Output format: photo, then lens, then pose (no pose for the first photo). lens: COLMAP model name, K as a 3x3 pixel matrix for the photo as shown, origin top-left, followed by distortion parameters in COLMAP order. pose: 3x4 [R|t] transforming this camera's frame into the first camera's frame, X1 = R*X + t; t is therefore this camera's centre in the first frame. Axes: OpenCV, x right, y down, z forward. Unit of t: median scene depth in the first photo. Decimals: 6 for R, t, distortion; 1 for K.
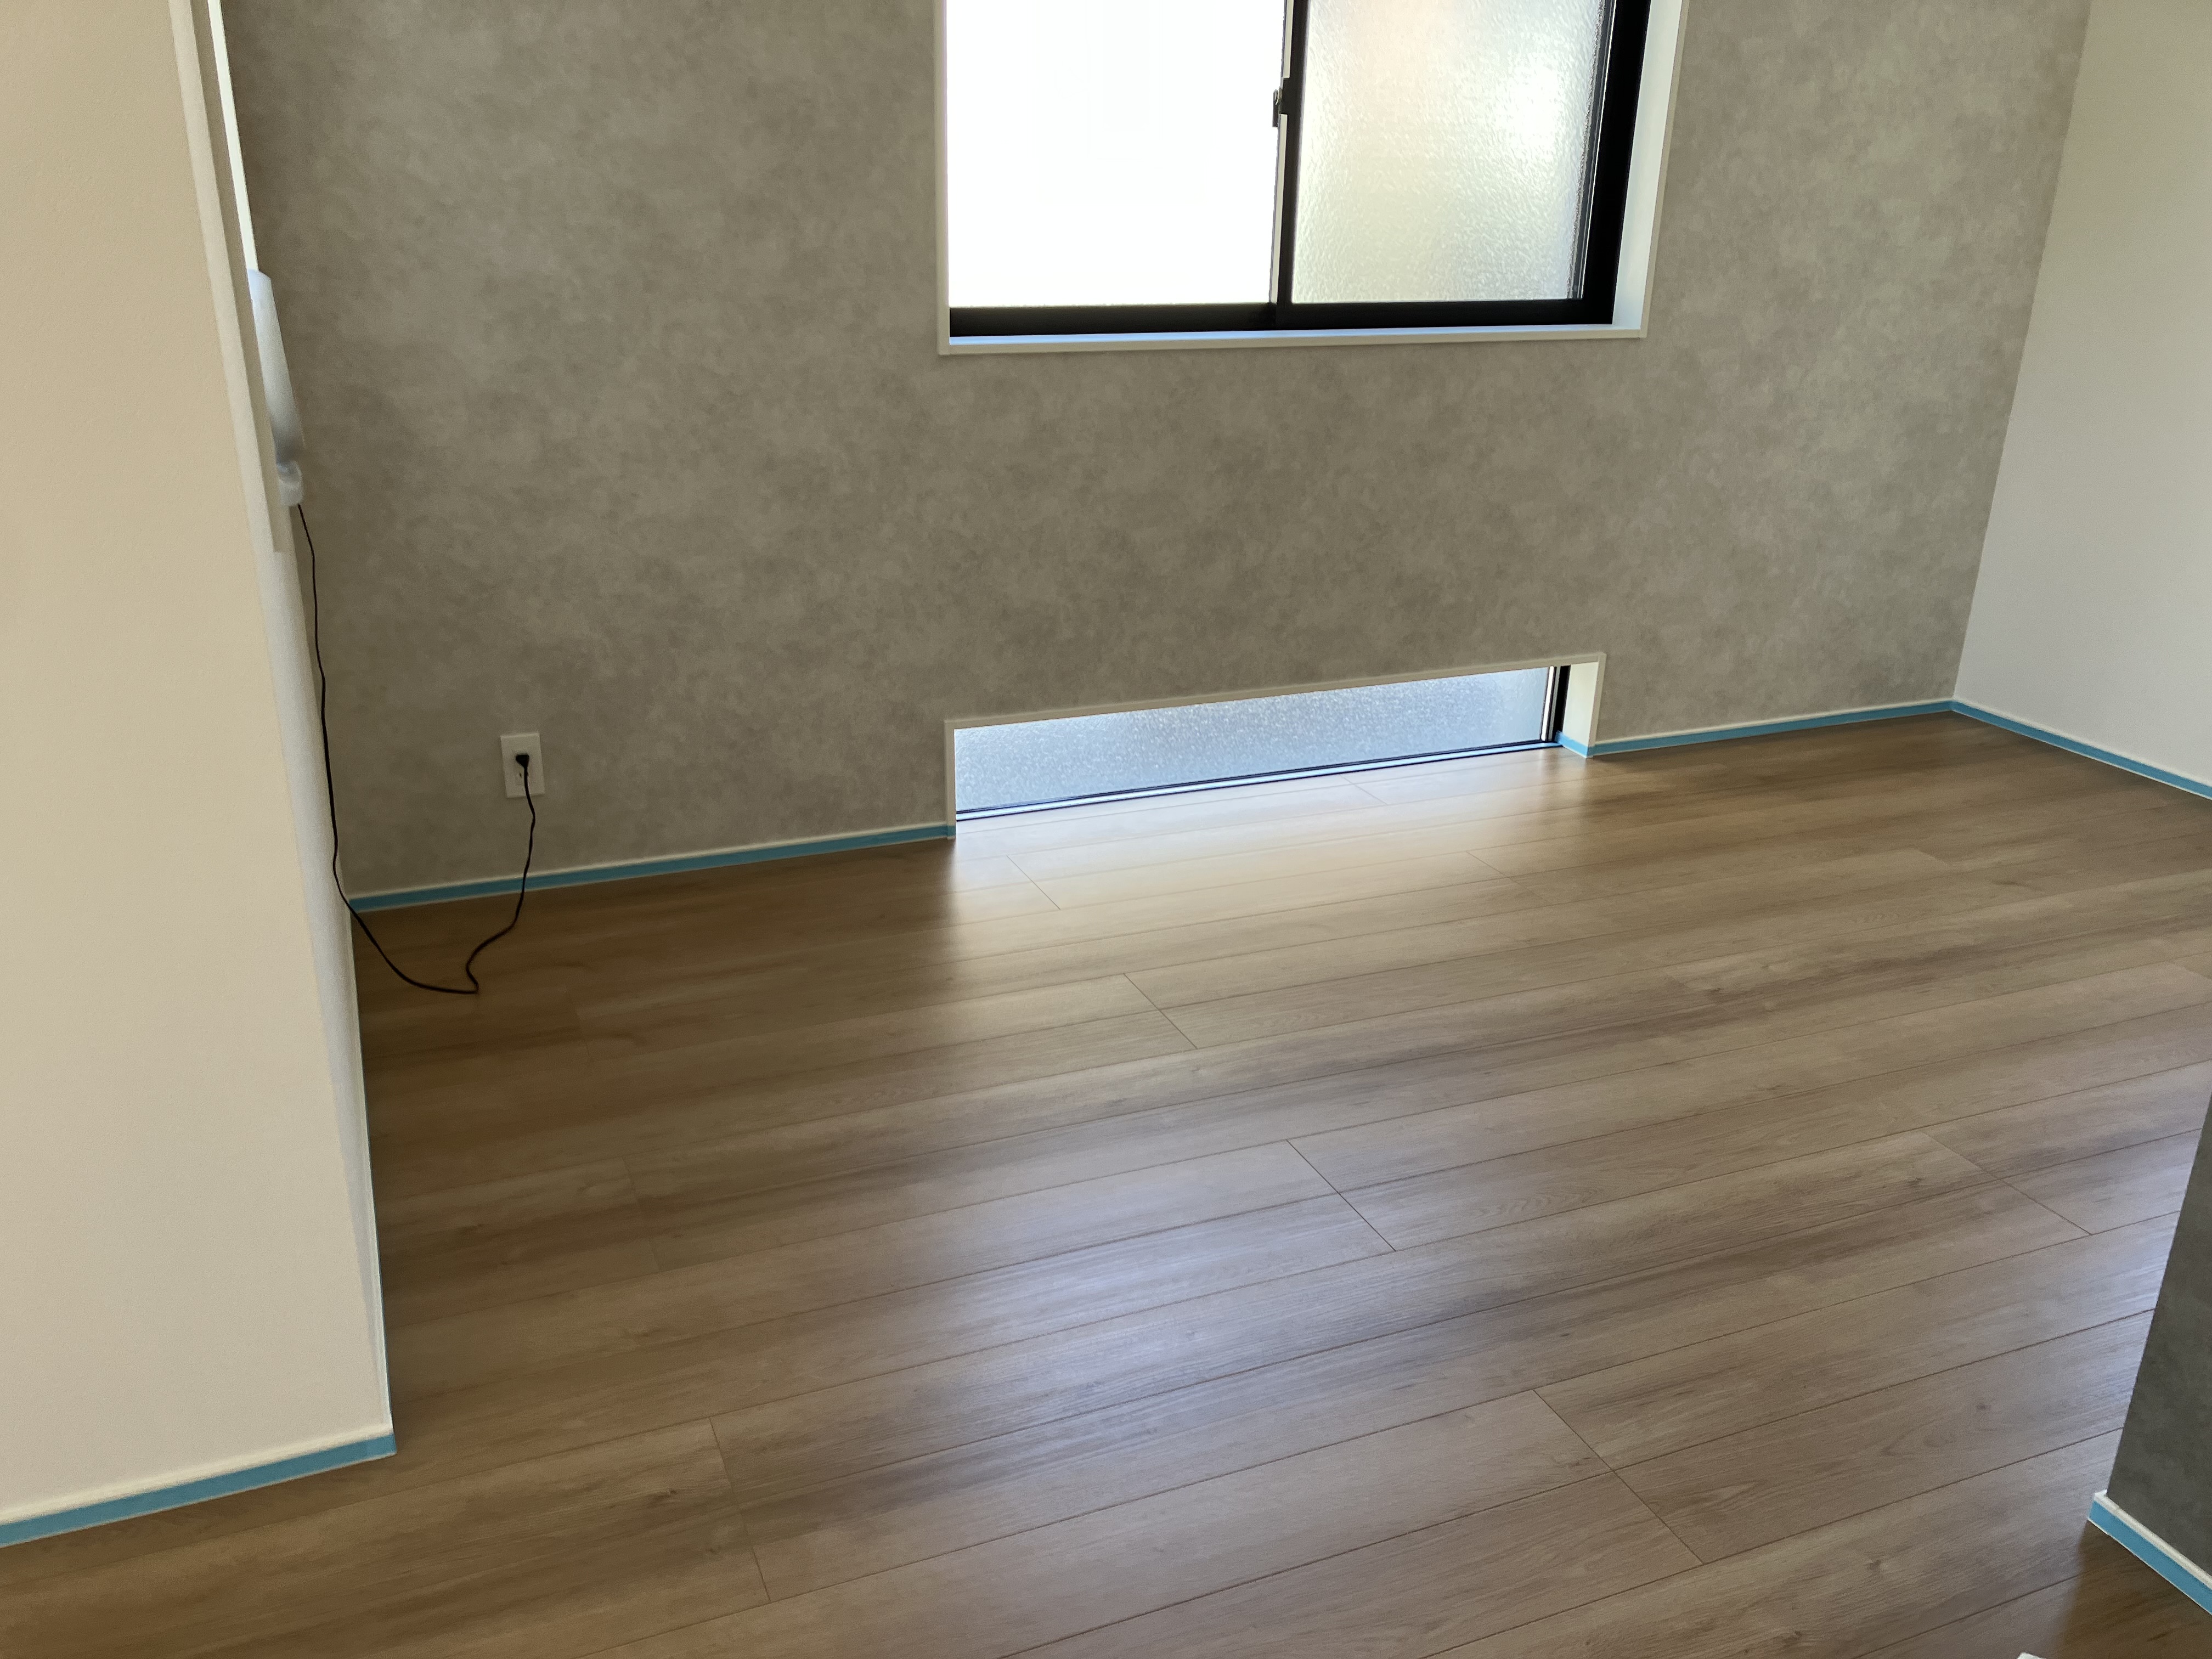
lens RADIAL K [[1812.5, 0, 1082.4], [0, 1812.5, 842.9], [0, 0, 1]] dist [0.029028, -0.031999]
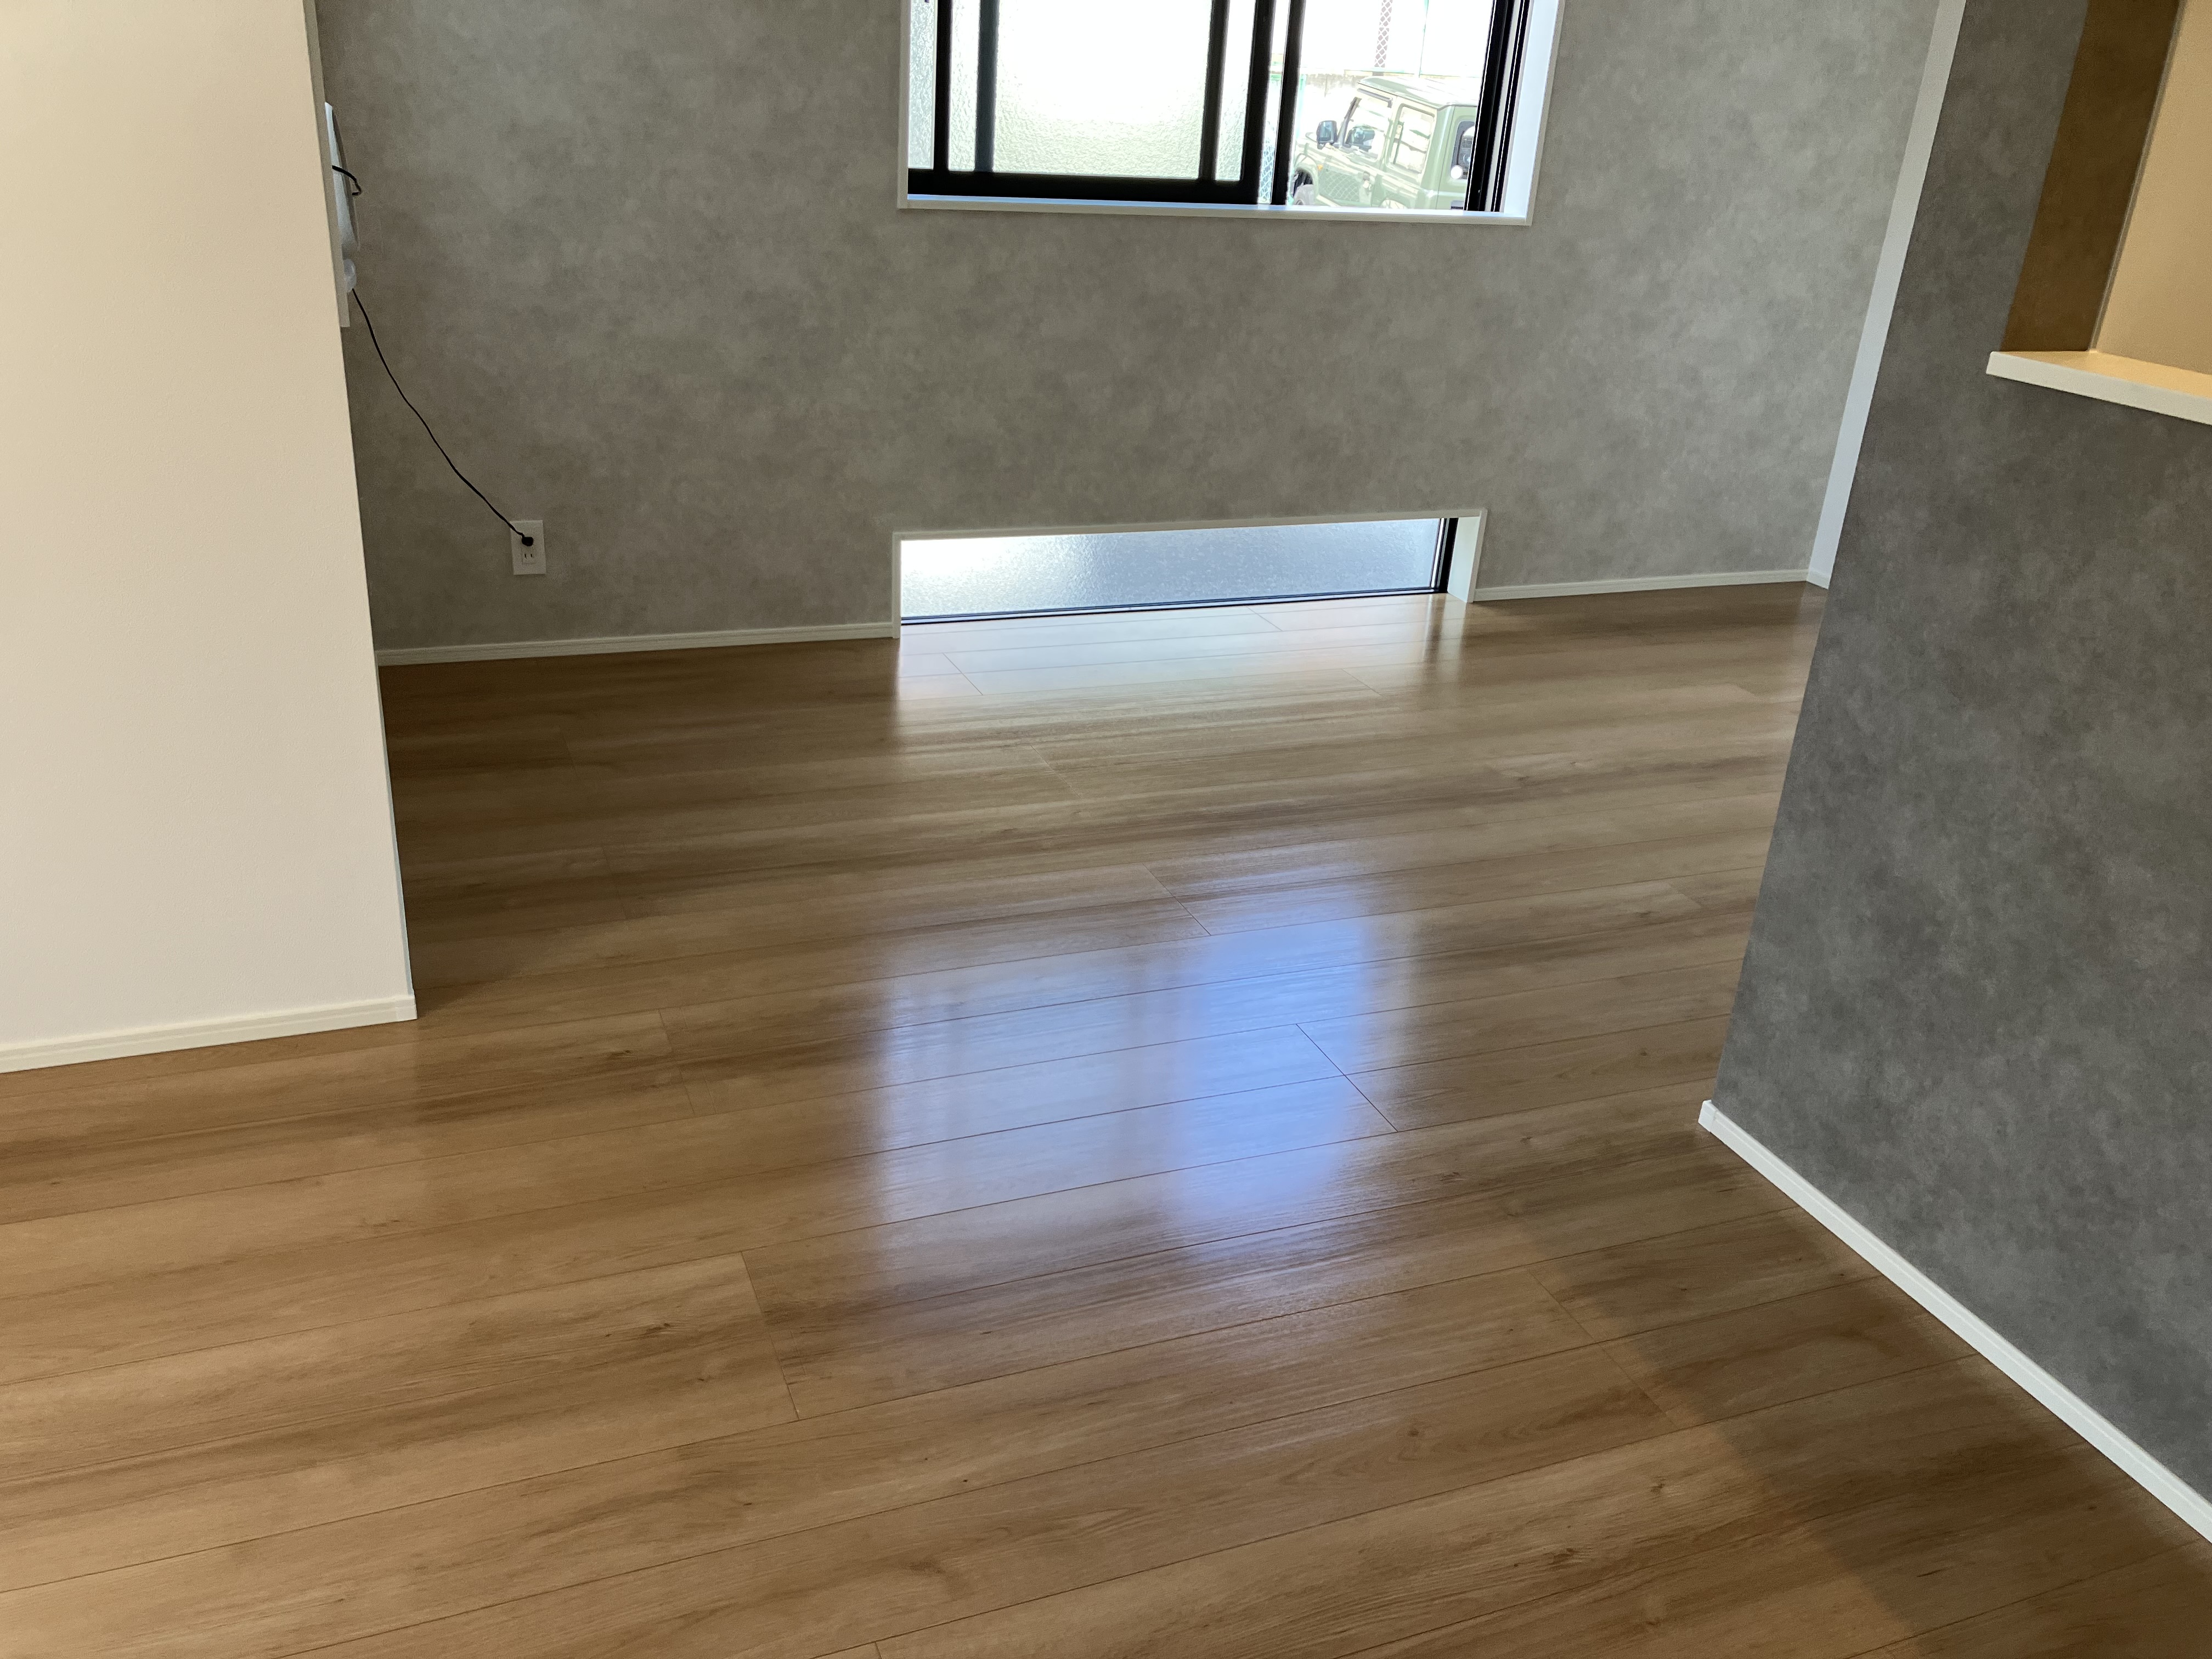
lens RADIAL K [[1812.5, 0, 1089.0], [0, 1812.5, 850.4], [0, 0, 1]] dist [0.029028, -0.031999]
pose [[0.999018, 0.044018, -0.005009, 0.065052], [-0.043710, 0.997770, 0.050442, 0.074244], [0.007218, -0.050174, 0.998714, -0.175671]]
